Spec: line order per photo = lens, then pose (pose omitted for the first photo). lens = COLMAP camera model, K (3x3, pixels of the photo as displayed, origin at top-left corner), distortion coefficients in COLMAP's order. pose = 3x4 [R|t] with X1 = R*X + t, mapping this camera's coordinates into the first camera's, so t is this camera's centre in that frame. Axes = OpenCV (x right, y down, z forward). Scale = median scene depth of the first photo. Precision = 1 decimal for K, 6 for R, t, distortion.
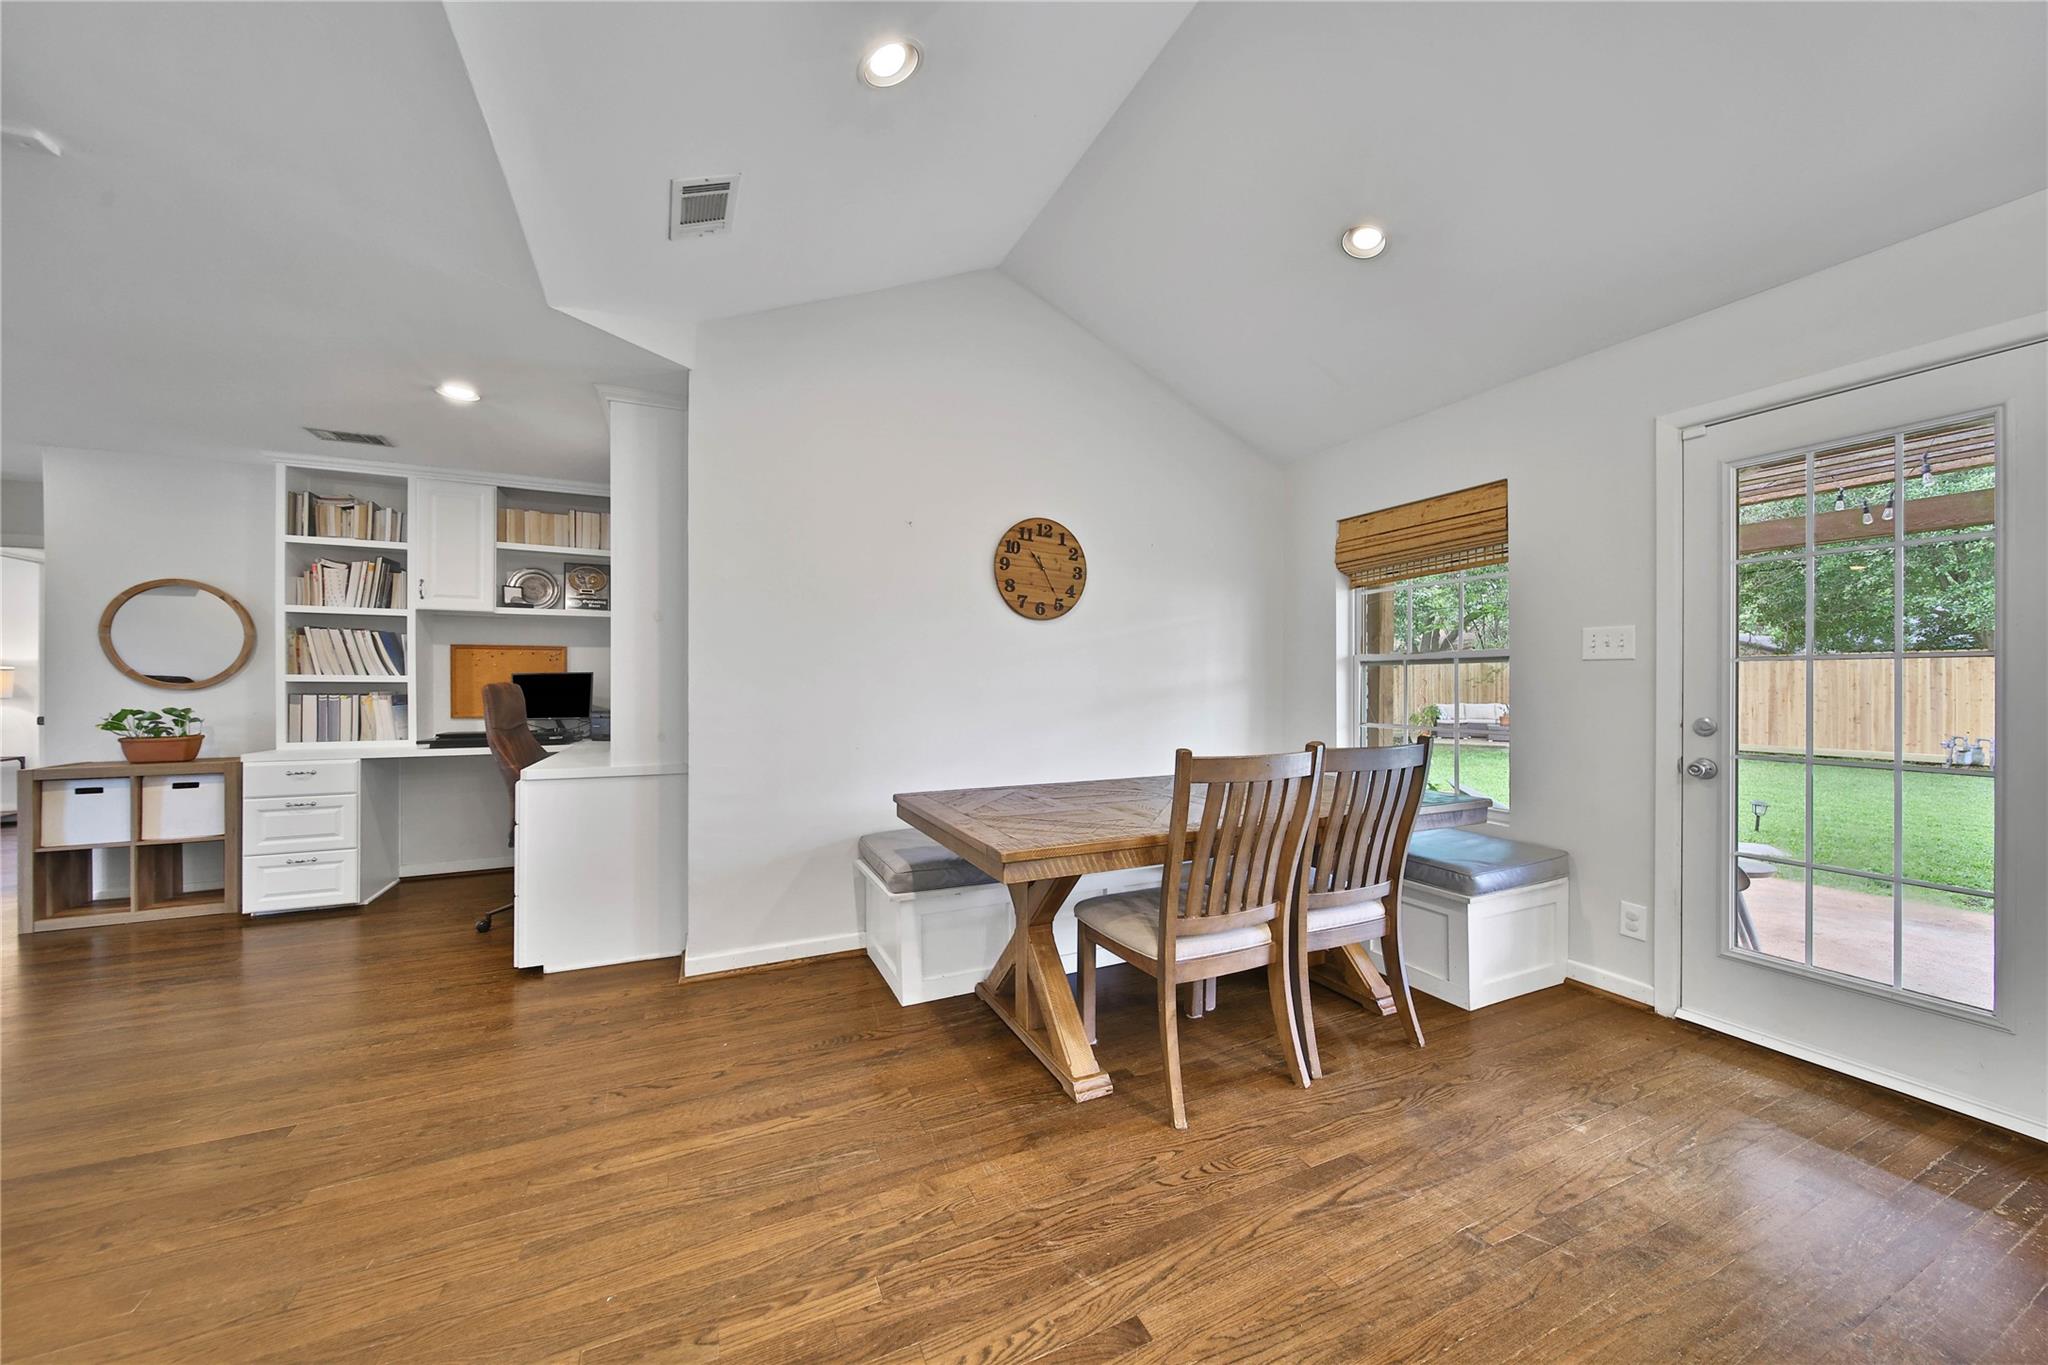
lens RADIAL K [[715.1, 0, 1021.2], [0, 715.1, 682.9], [0, 0, 1]] dist [-0.000535, -0.002276]
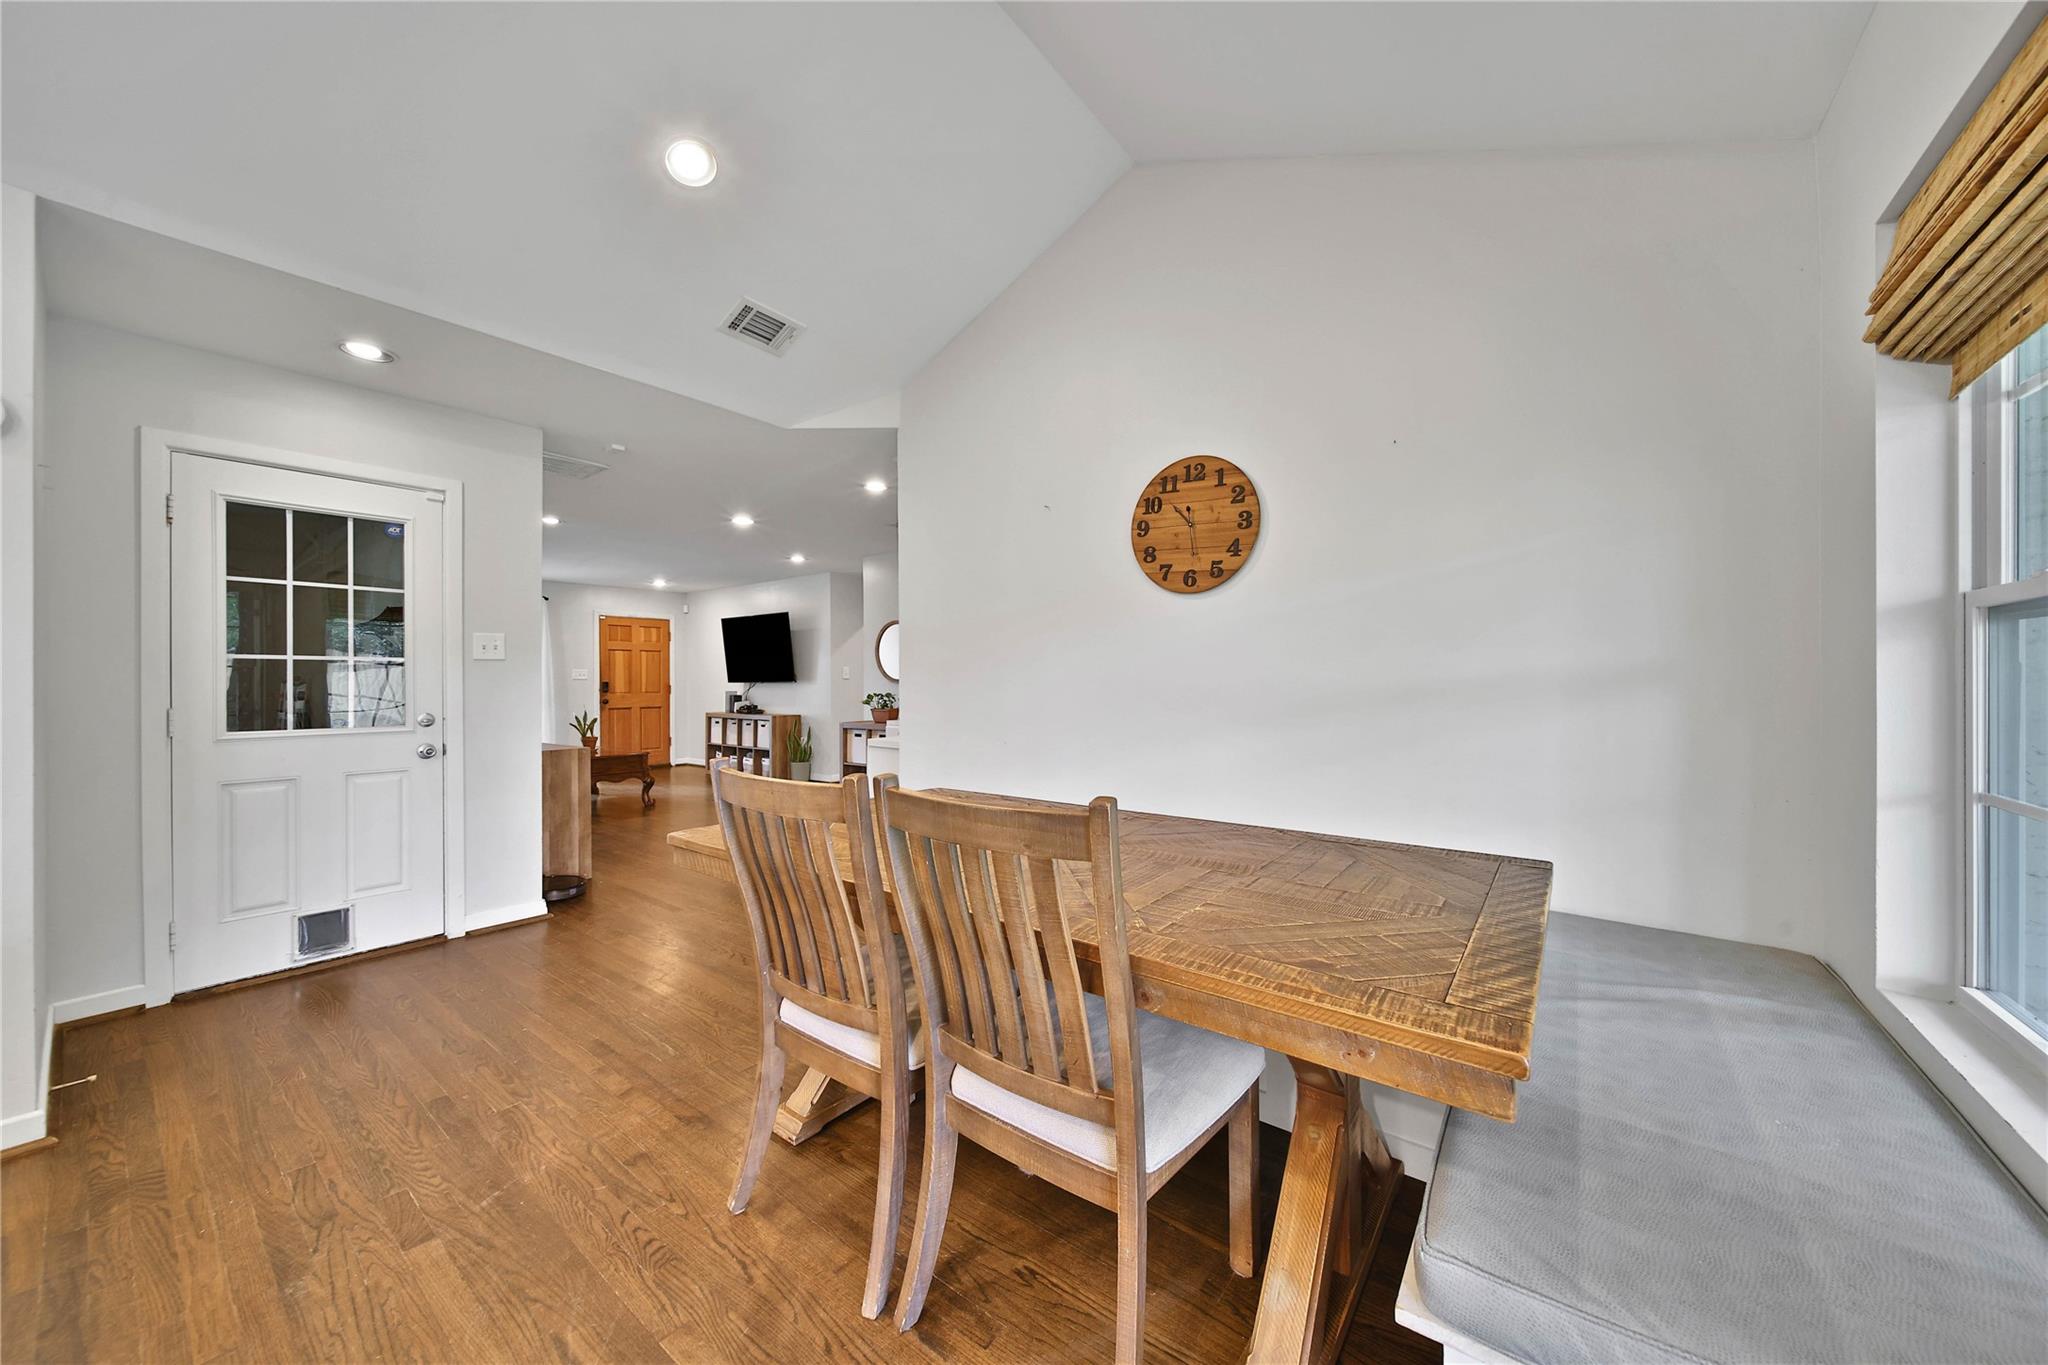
lens RADIAL K [[721.4, 0, 1020.2], [0, 721.4, 677.2], [0, 0, 1]] dist [0.000531, -0.001335]
pose [[0.461578, -0.003205, -0.887094, 0.578462], [0.004868, 0.999988, -0.001080, -0.000606], [0.887086, -0.003820, 0.461588, 0.464837]]
